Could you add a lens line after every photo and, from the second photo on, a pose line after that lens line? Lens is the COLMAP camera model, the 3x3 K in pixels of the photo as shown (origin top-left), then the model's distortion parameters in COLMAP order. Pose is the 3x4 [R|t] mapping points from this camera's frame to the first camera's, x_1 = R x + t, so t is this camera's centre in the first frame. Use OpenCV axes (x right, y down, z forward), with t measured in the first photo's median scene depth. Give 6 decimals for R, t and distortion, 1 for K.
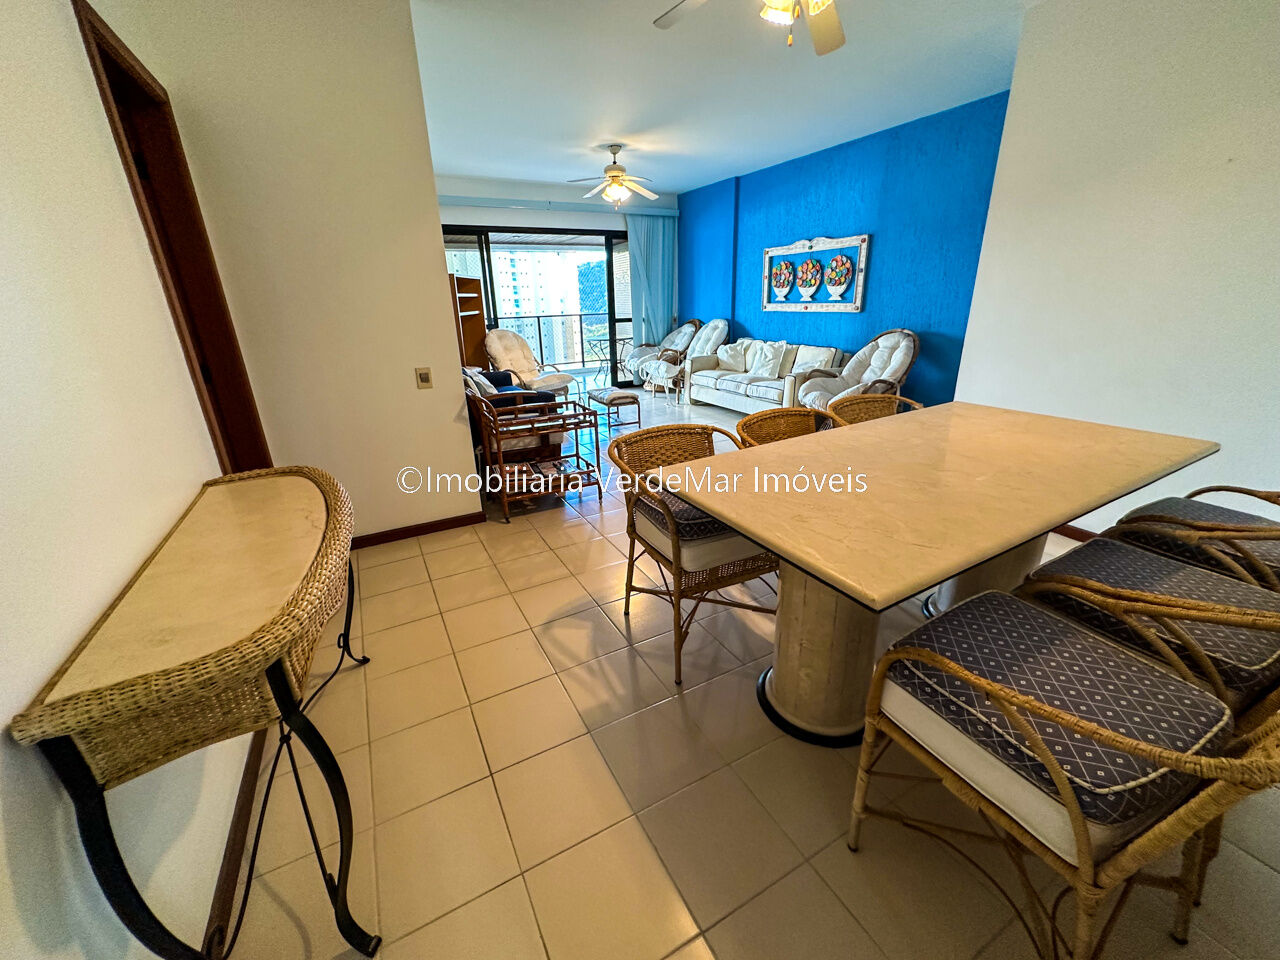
lens RADIAL K [[530.9, 0, 639.5], [0, 530.9, 476.6], [0, 0, 1]] dist [-0.004079, 0.000356]
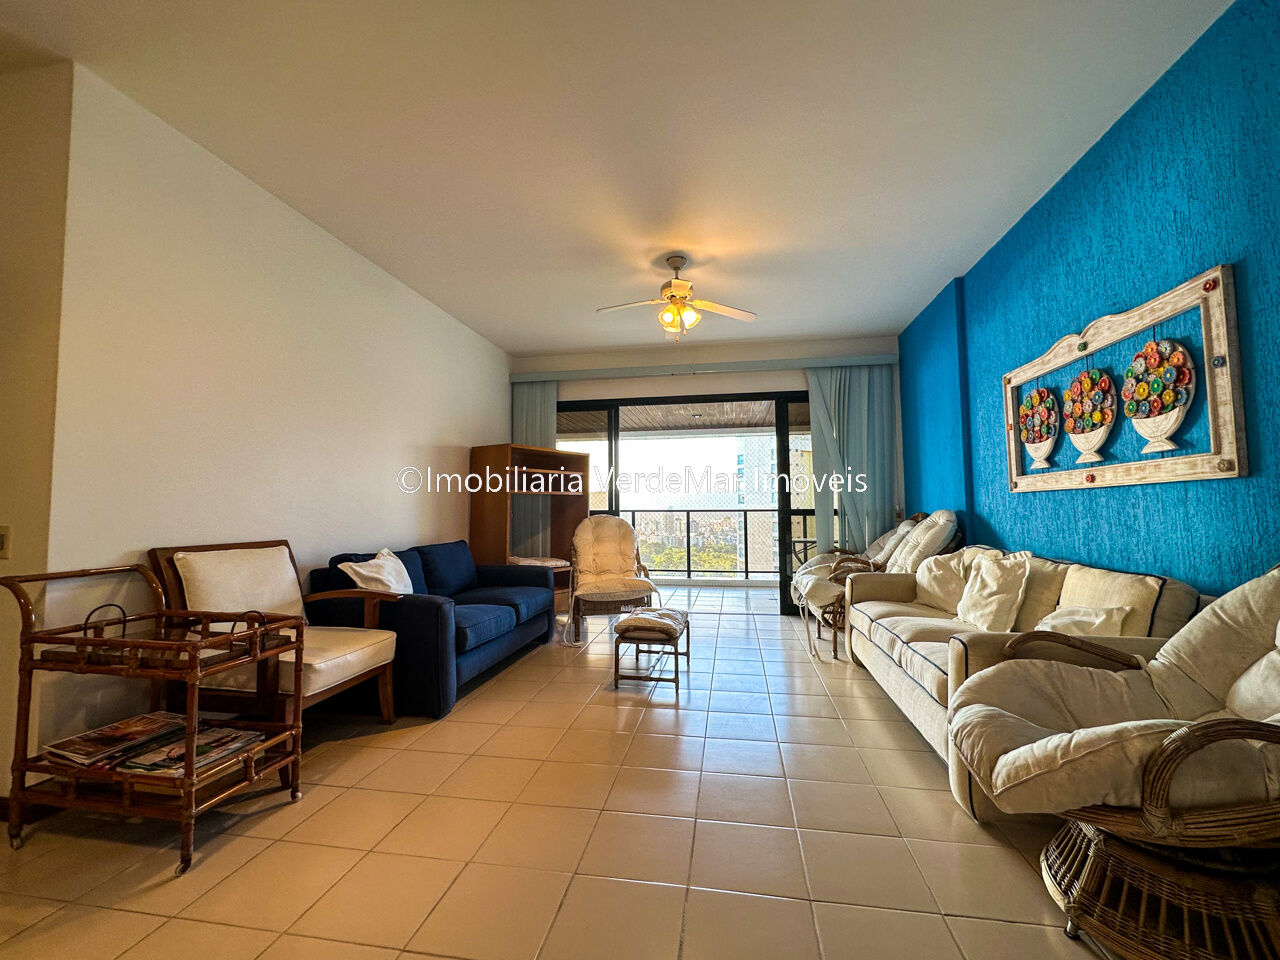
lens RADIAL K [[530.9, 0, 639.5], [0, 530.9, 476.6], [0, 0, 1]] dist [-0.004079, 0.000356]
pose [[0.771891, -0.025471, -0.635244, 0.305406], [-0.213562, 0.930746, -0.296821, -0.121173], [0.598811, 0.364778, 0.712995, 0.494439]]
